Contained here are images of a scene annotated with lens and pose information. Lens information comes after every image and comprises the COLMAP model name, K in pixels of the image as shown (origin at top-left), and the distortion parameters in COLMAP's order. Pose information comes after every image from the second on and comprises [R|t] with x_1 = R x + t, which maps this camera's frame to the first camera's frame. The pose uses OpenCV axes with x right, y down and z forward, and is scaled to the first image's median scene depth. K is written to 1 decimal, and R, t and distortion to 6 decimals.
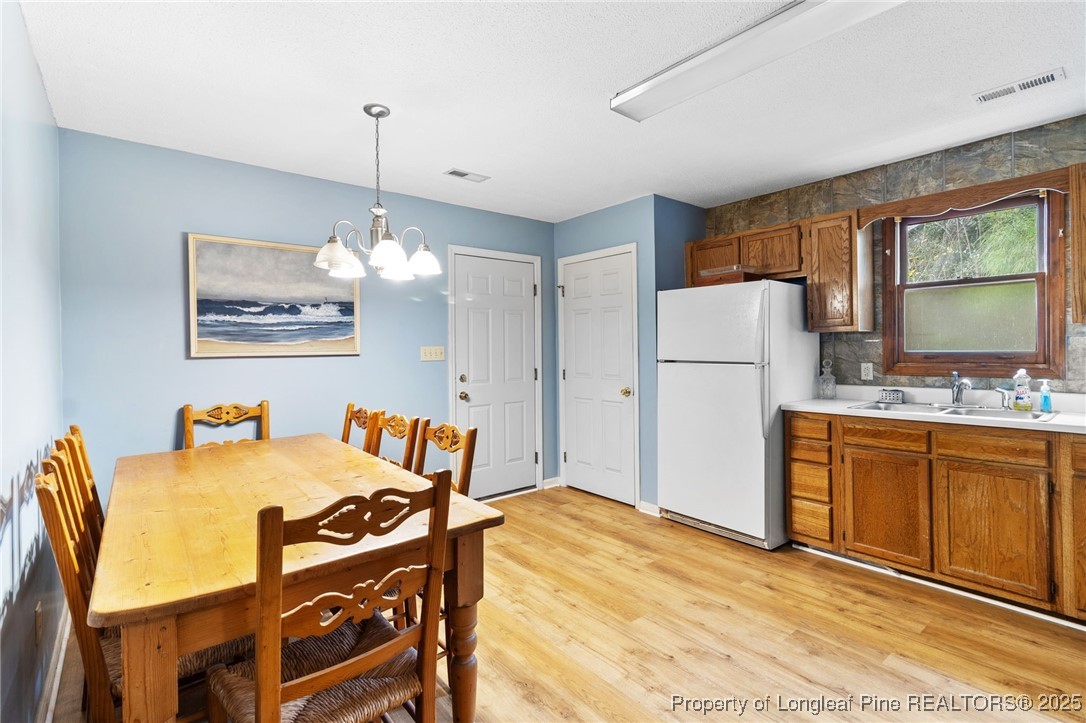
lens RADIAL K [[509.4, 0, 544.1], [0, 509.4, 349.8], [0, 0, 1]] dist [0.003602, -0.000578]
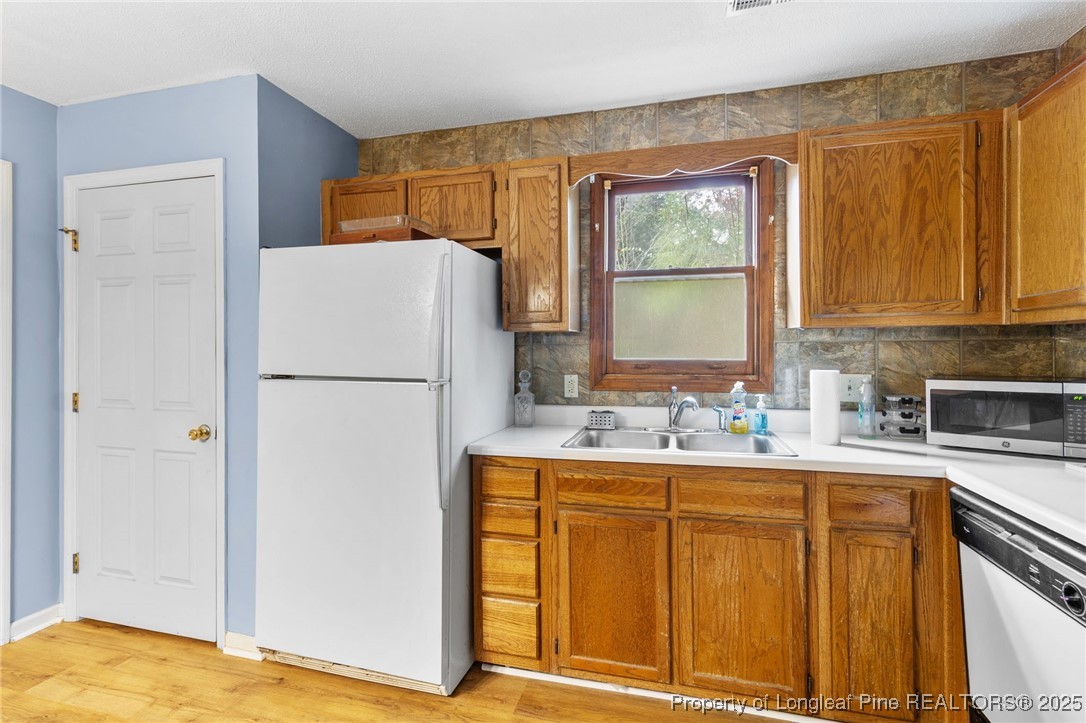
lens RADIAL K [[509.4, 0, 545.2], [0, 509.4, 347.3], [0, 0, 1]] dist [0.003602, -0.000578]
pose [[0.815402, 0.011727, 0.578777, 0.164292], [-0.005344, 0.999905, -0.012731, -0.003944], [-0.578871, 0.007288, 0.815387, 0.396125]]
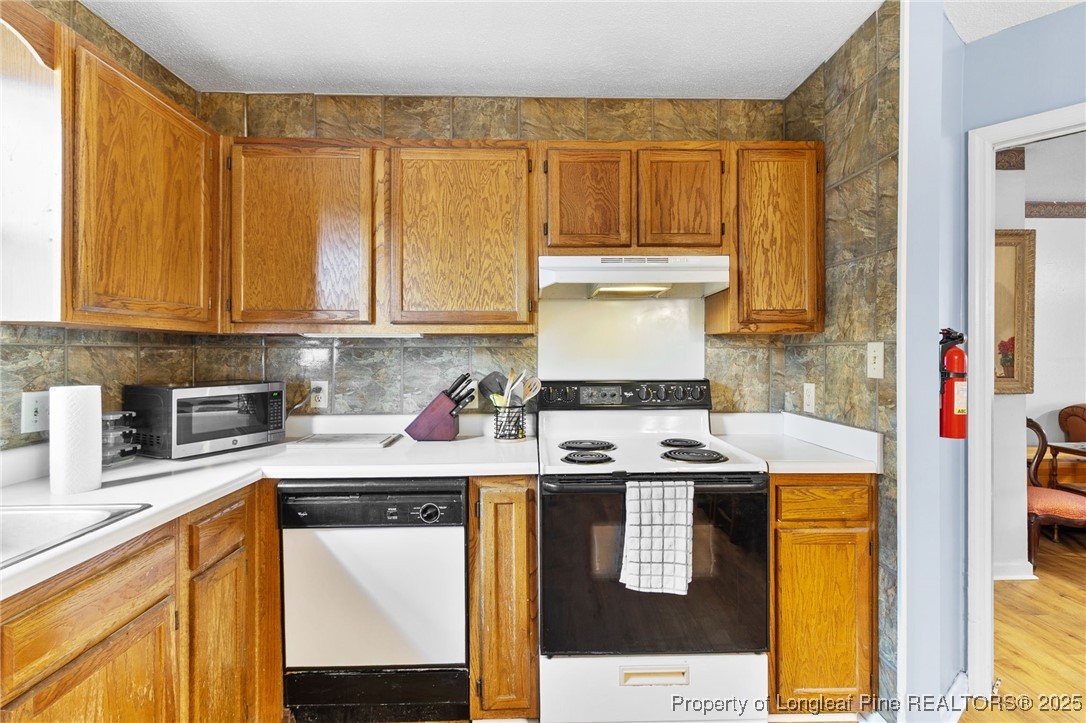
lens RADIAL K [[509.4, 0, 546.1], [0, 509.4, 353.6], [0, 0, 1]] dist [0.003602, -0.000578]
pose [[-0.788454, 0.015754, 0.614892, 0.213783], [0.013704, 0.999874, -0.008045, -0.004489], [-0.614941, 0.002083, -0.788570, 0.760507]]
